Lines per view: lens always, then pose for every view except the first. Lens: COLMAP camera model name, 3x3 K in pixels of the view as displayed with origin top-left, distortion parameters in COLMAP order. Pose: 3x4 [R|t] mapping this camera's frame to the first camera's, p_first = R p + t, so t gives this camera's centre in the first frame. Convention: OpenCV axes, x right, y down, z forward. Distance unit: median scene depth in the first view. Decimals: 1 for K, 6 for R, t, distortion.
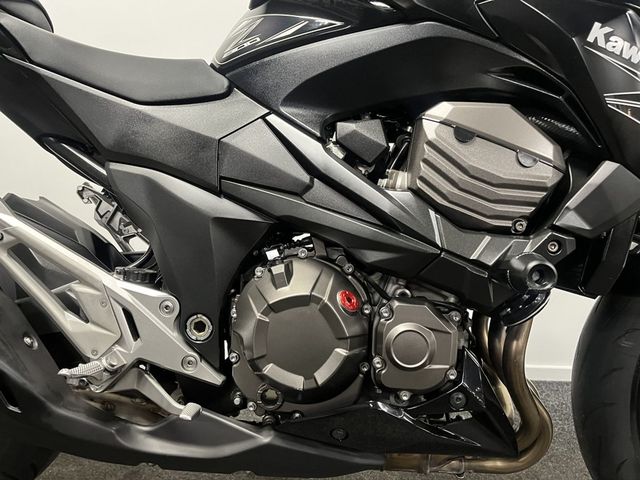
lens RADIAL K [[500.6, 0, 320.0], [0, 500.6, 240.0], [0, 0, 1]] dist [0.013995, -0.001192]
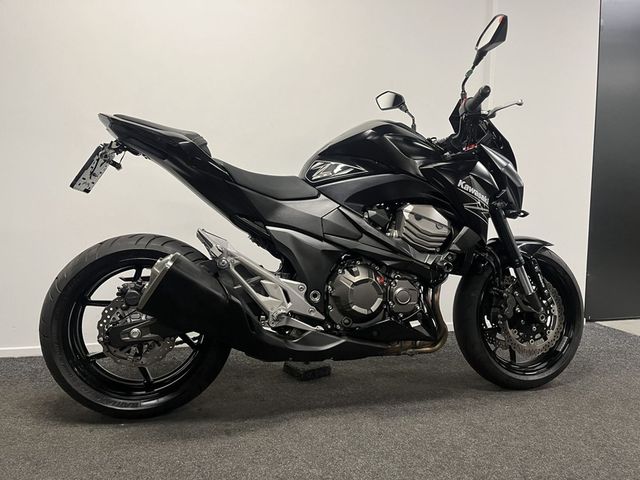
lens RADIAL K [[490.7, 0, 320.0], [0, 490.7, 240.0], [0, 0, 1]] dist [0.045248, -0.002820]
pose [[0.962409, -0.026039, 0.270352, -0.893959], [0.032869, 0.999244, -0.020765, -0.045064], [-0.269607, 0.028870, 0.962538, -1.339408]]
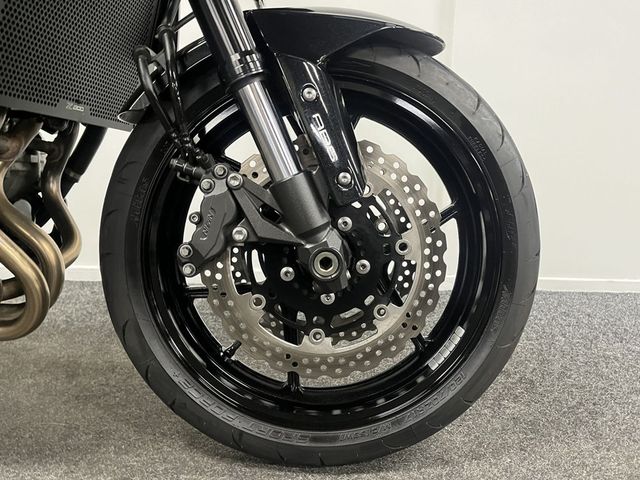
lens RADIAL K [[490.7, 0, 320.0], [0, 490.7, 240.0], [0, 0, 1]] dist [0.045248, -0.002820]
pose [[0.999756, -0.007040, -0.020946, 1.104511], [0.008819, 0.996250, 0.086071, 0.271979], [0.020262, -0.086234, 0.996069, 0.223790]]
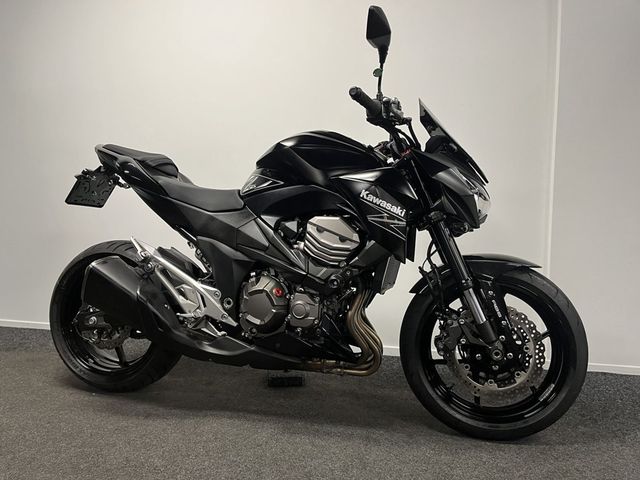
lens RADIAL K [[490.7, 0, 320.0], [0, 490.7, 240.0], [0, 0, 1]] dist [0.045248, -0.002820]
pose [[0.978397, 0.002501, -0.206721, 0.760732], [-0.012919, 0.998712, -0.049062, -0.026860], [0.206332, 0.050673, 0.977169, -1.410864]]
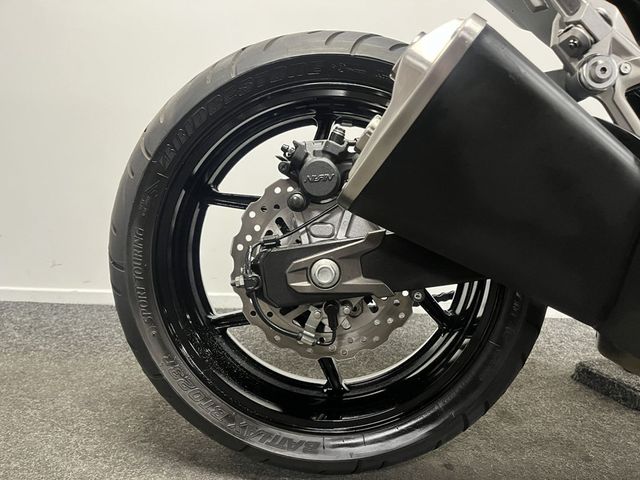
lens RADIAL K [[490.7, 0, 320.0], [0, 490.7, 240.0], [0, 0, 1]] dist [0.045248, -0.002820]
pose [[0.999661, 0.005533, 0.025442, -1.140739], [-0.006685, 0.998947, 0.045390, 0.219721], [-0.025164, -0.045545, 0.998645, 0.286698]]
